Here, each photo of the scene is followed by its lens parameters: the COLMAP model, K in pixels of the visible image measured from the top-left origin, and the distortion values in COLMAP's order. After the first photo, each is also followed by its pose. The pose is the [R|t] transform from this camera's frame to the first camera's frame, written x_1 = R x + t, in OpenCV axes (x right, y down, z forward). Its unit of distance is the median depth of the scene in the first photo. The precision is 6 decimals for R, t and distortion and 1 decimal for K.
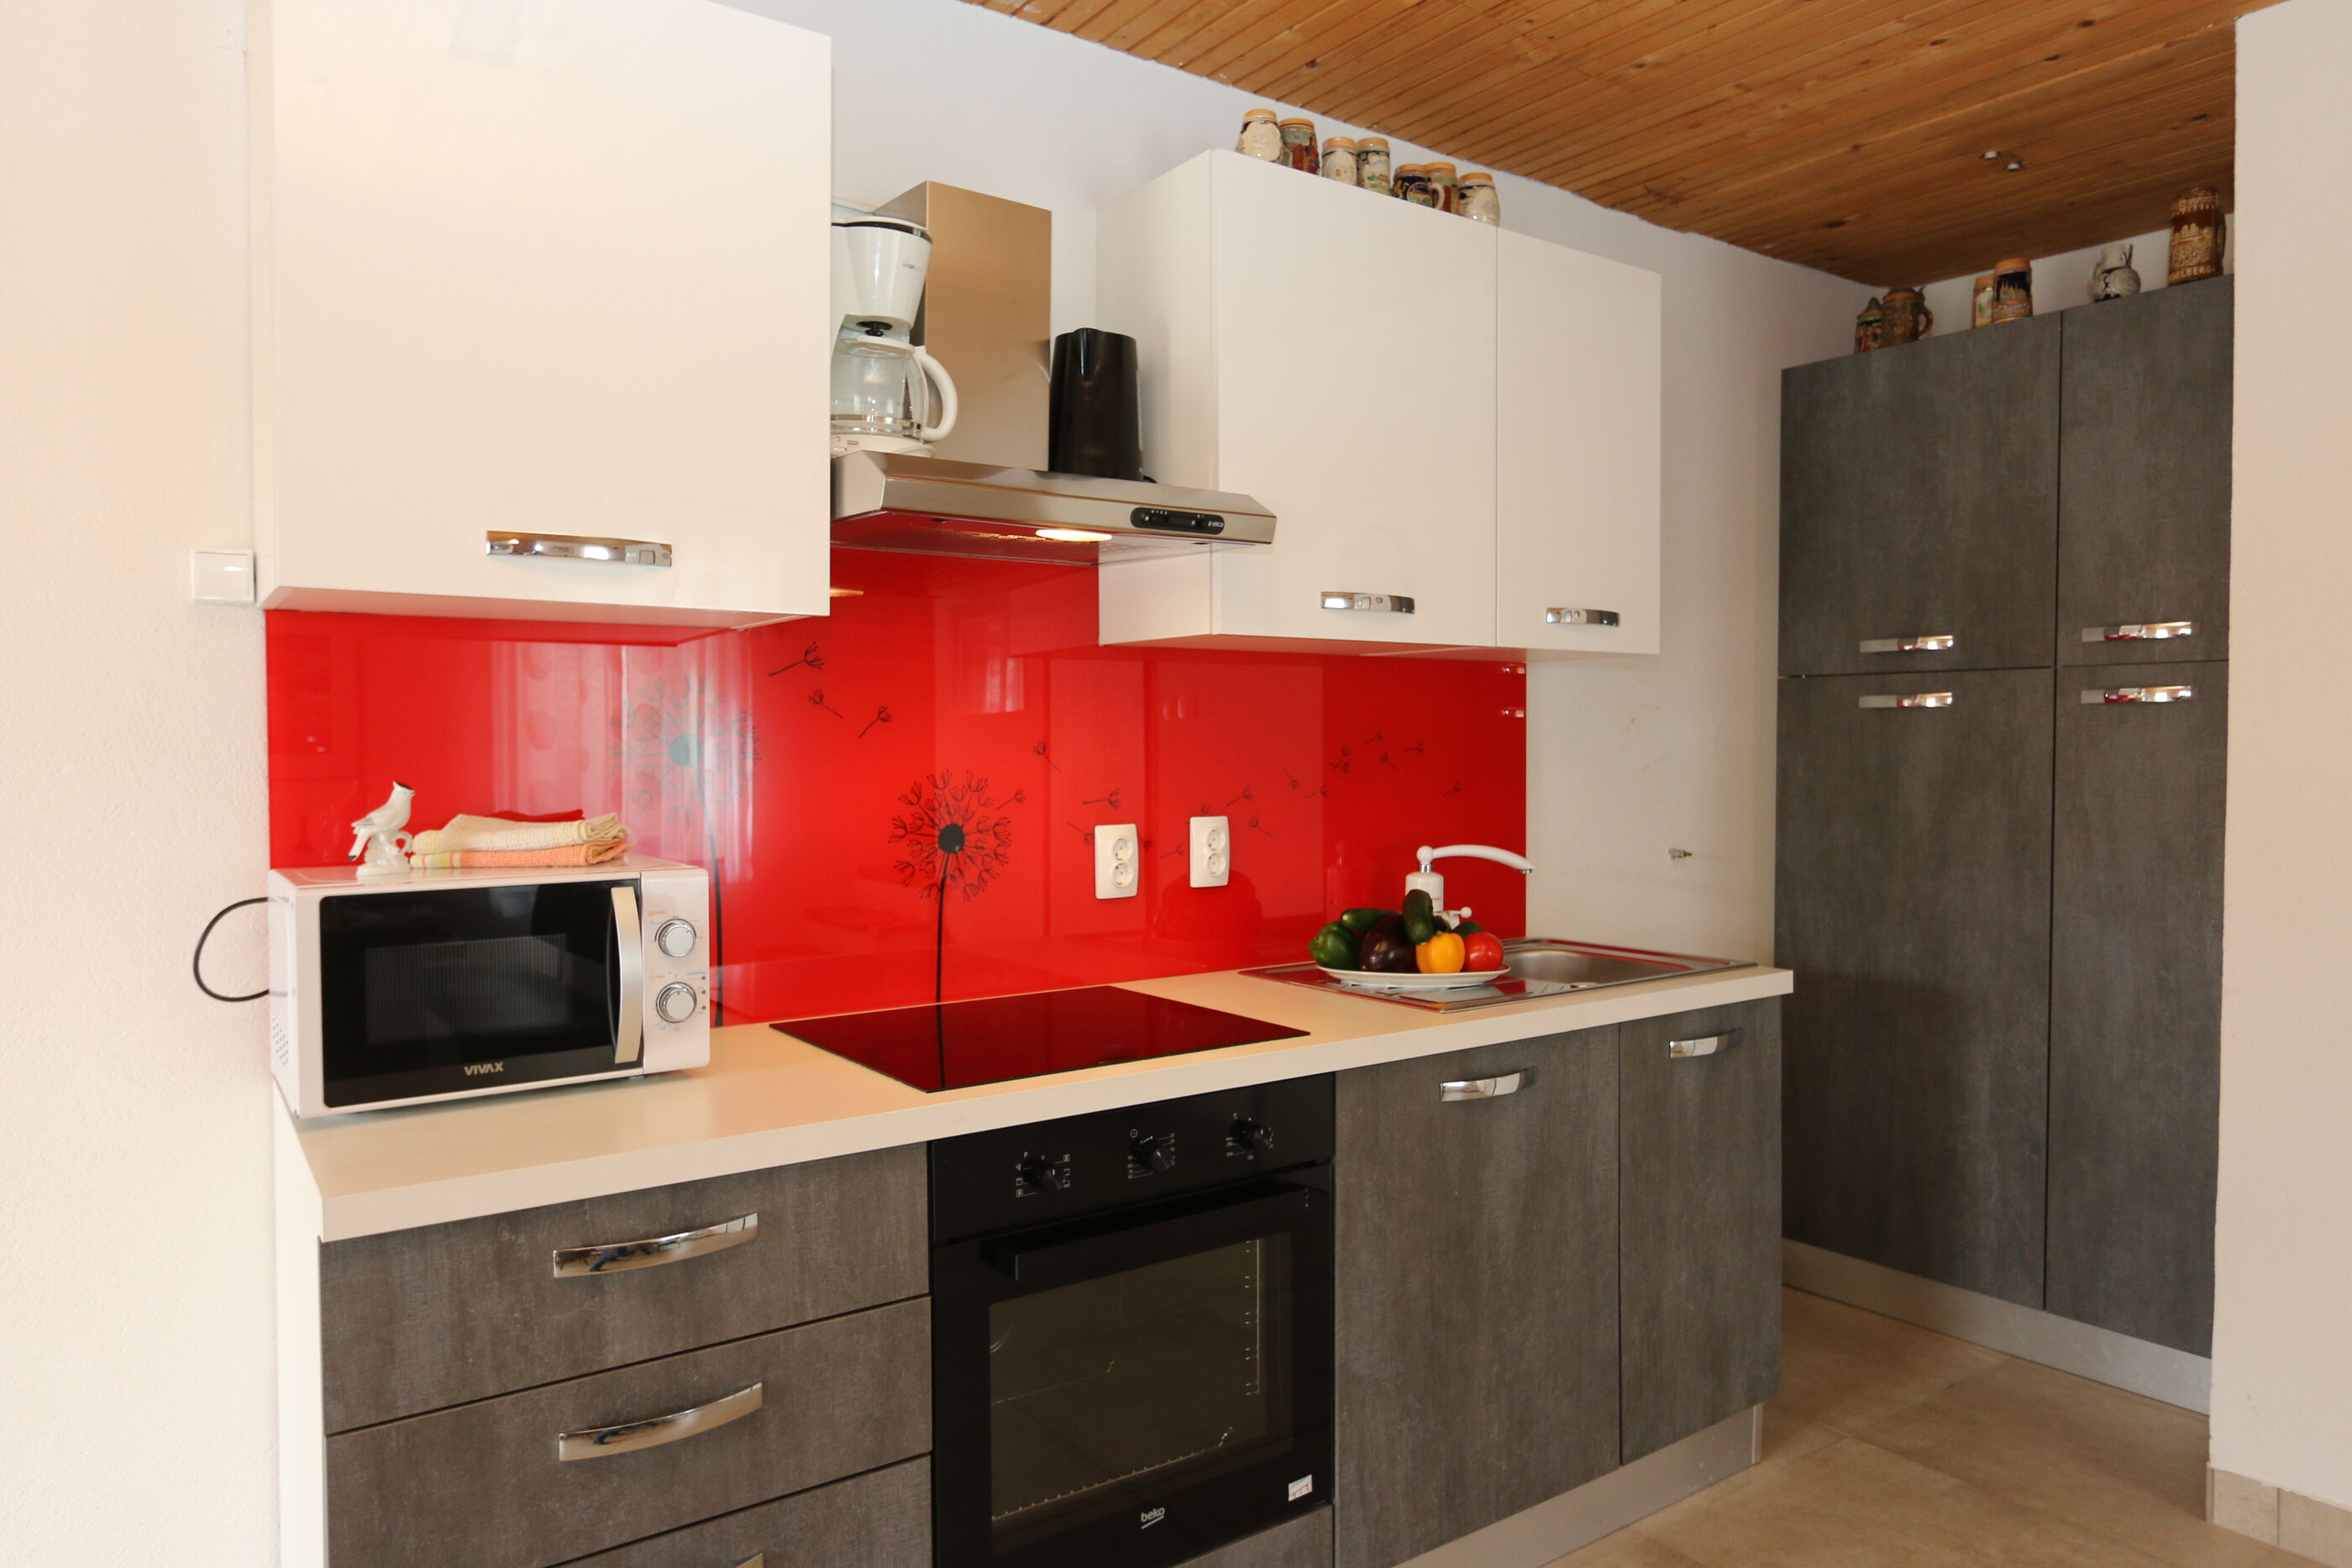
lens RADIAL K [[1480.9, 0, 1137.9], [0, 1480.9, 789.5], [0, 0, 1]] dist [-0.018764, -0.001824]
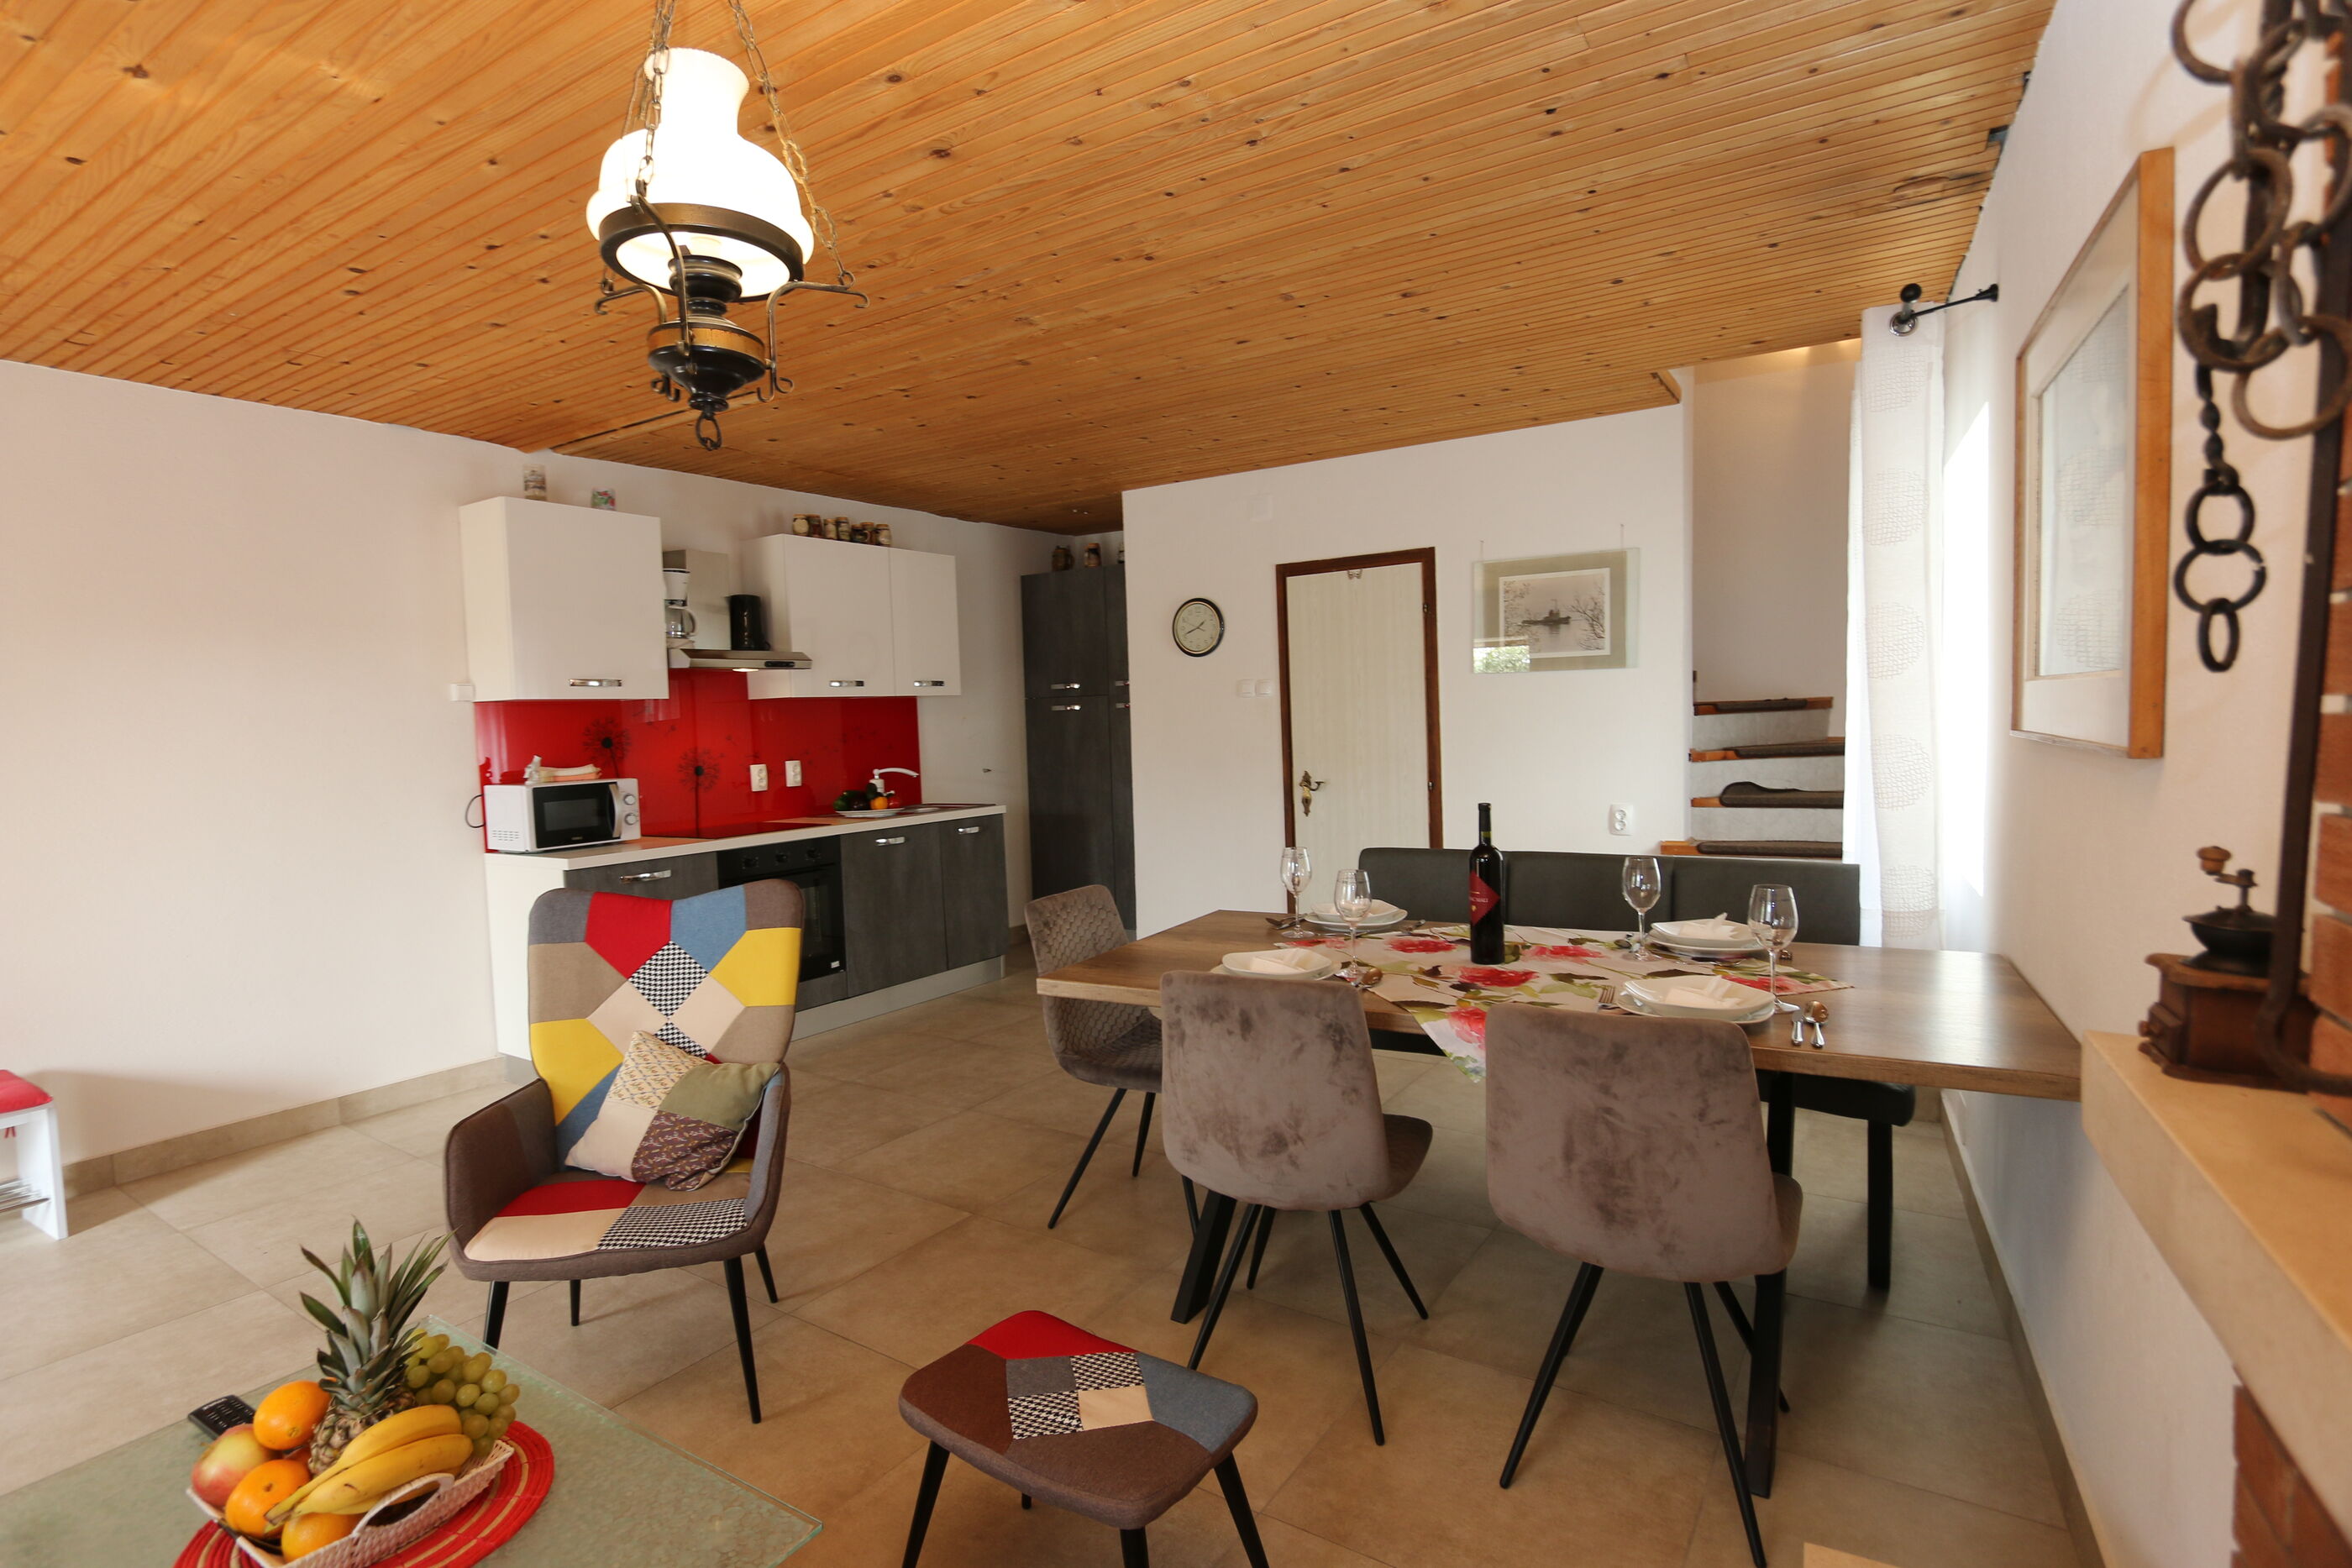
lens RADIAL K [[1154.8, 0, 1160.8], [0, 1154.8, 784.6], [0, 0, 1]] dist [-0.016222, 0.000337]
pose [[0.930720, -0.050949, 0.362167, -0.102011], [0.043310, 0.998635, 0.029185, 0.032740], [-0.363160, -0.011478, 0.931656, -1.356457]]
